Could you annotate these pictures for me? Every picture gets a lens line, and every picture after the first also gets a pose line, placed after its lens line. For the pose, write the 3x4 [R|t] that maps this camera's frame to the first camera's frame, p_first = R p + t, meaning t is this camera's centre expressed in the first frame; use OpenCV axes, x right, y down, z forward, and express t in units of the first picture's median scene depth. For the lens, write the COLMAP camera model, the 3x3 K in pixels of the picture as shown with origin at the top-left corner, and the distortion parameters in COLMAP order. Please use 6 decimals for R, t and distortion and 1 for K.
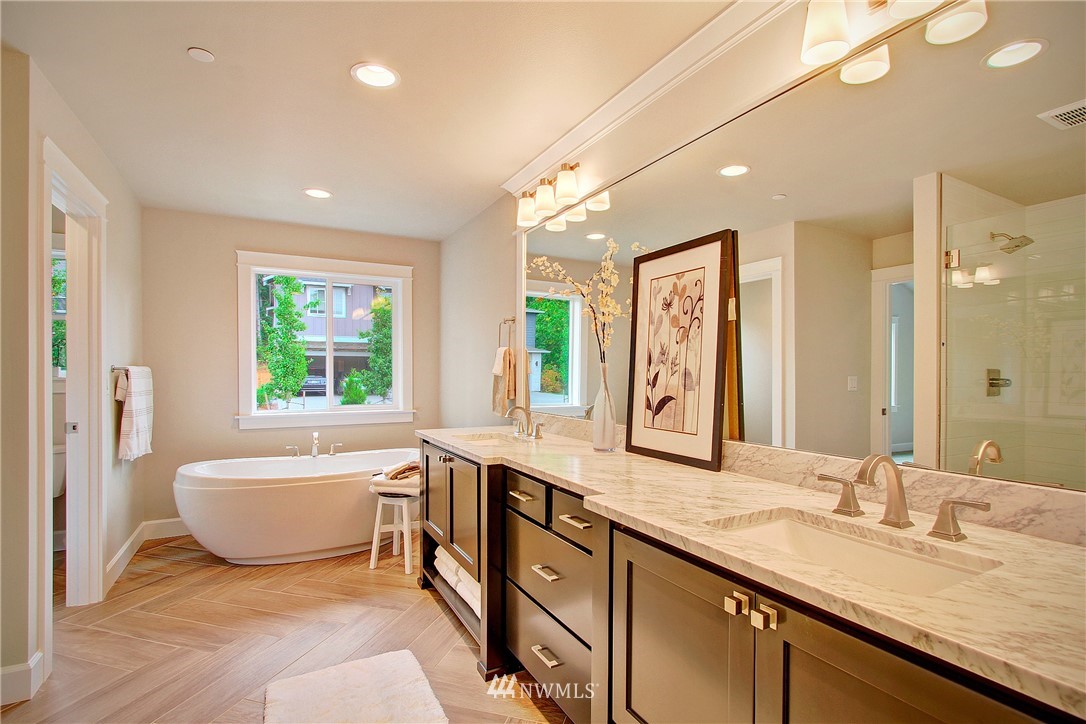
lens RADIAL K [[524.3, 0, 542.9], [0, 524.3, 368.1], [0, 0, 1]] dist [-0.015889, 0.000538]
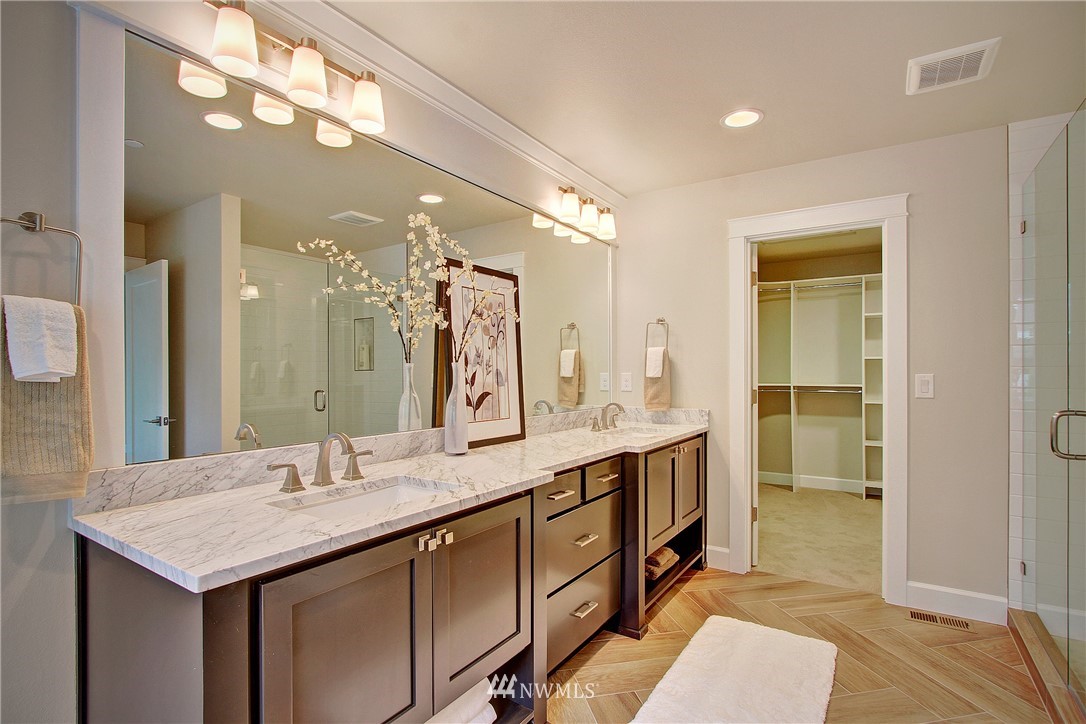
lens RADIAL K [[524.3, 0, 541.7], [0, 524.3, 367.4], [0, 0, 1]] dist [-0.015889, 0.000538]
pose [[-0.473938, 0.010078, 0.880501, -0.884459], [-0.002473, 0.999915, -0.012775, 0.012101], [-0.880555, -0.008232, -0.473873, 1.468153]]
